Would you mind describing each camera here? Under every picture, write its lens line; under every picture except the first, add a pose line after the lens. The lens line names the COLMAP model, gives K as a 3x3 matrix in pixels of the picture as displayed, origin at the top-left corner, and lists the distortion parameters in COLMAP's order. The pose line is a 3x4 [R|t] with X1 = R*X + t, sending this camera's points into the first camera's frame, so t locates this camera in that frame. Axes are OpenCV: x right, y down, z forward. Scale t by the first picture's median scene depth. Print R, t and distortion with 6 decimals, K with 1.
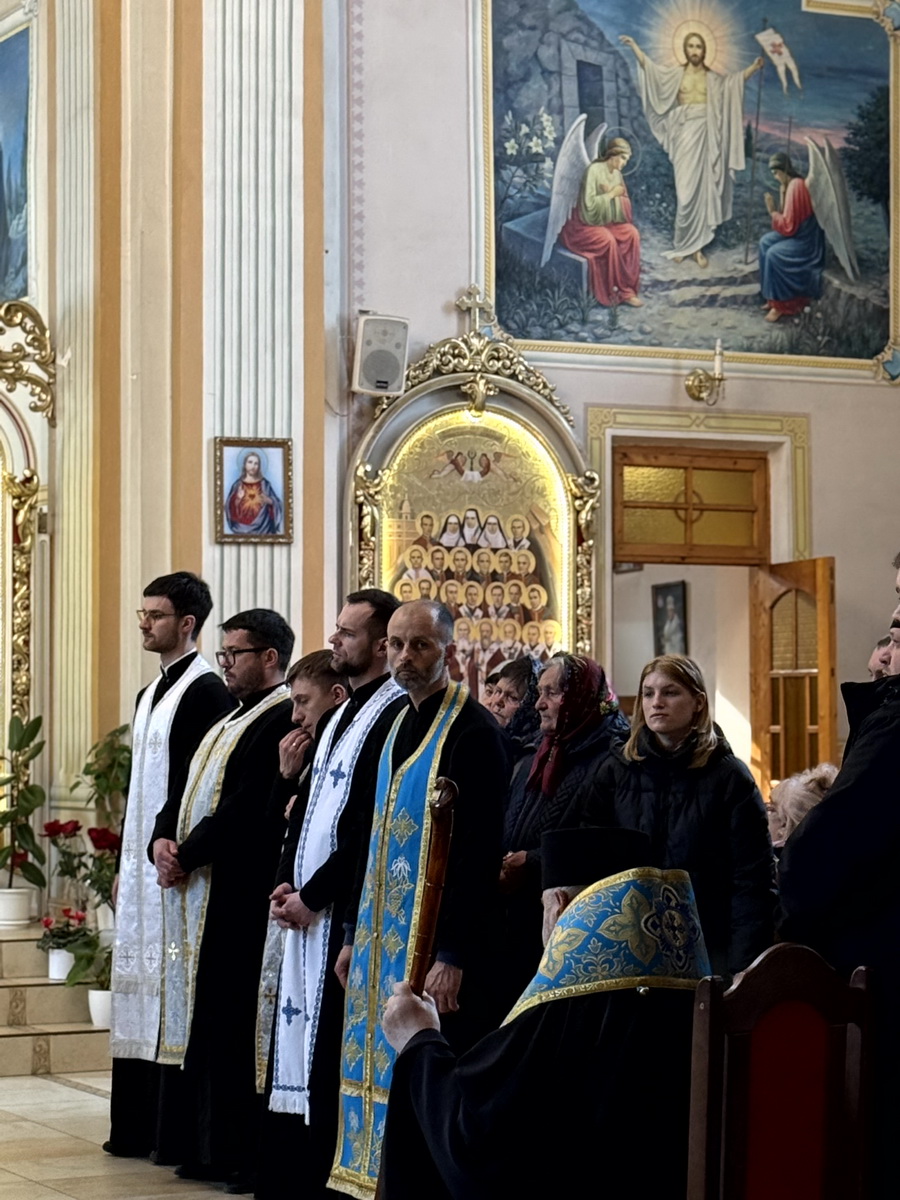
lens RADIAL K [[3108.5, 0, 450.0], [0, 3108.5, 600.0], [0, 0, 1]] dist [0.092529, 0.539806]
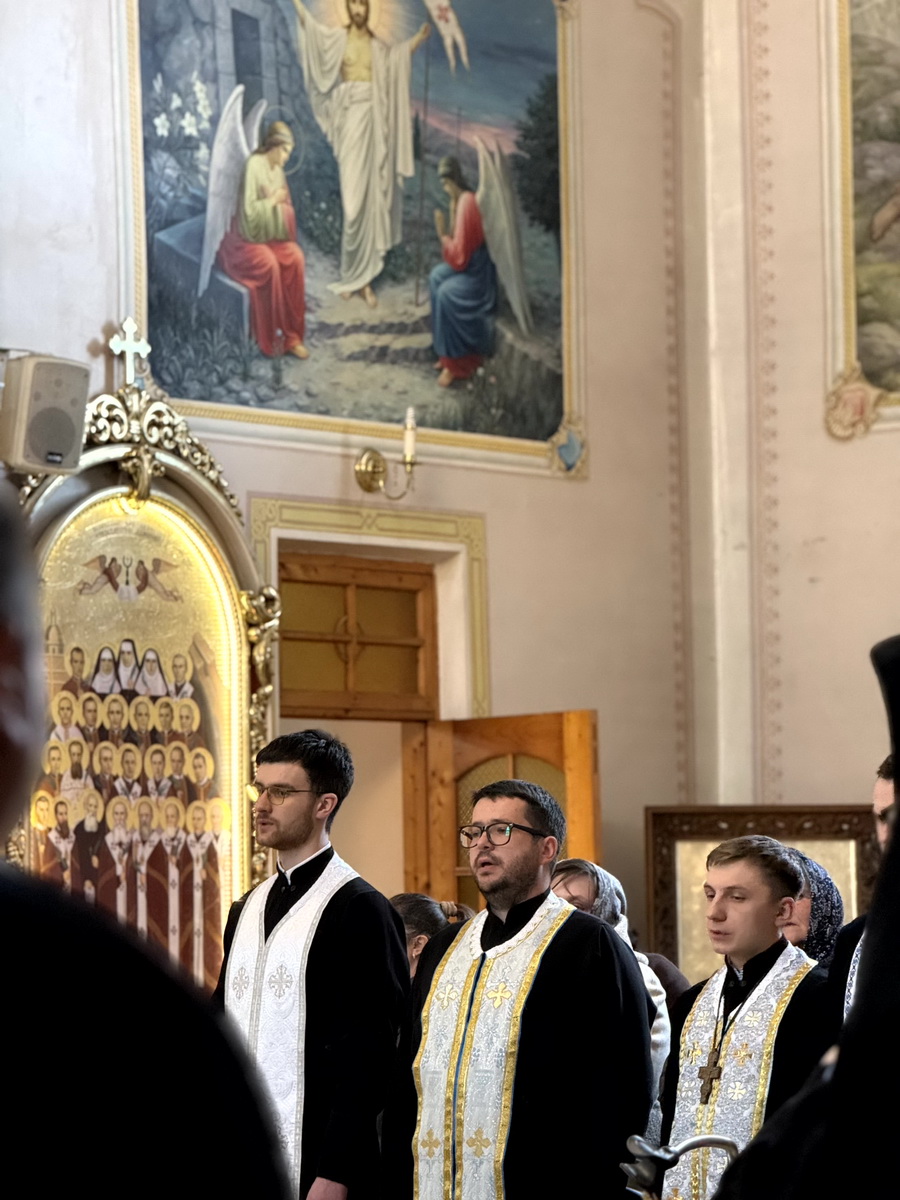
lens RADIAL K [[4236.4, 0, 500.0], [0, 4236.4, 601.8], [0, 0, 1]] dist [0.280215, -0.519489]
pose [[0.911640, 0.012967, 0.410785, -0.301338], [0.003741, 0.999199, -0.039844, 0.000485], [-0.410973, 0.037860, 0.910861, 0.097688]]
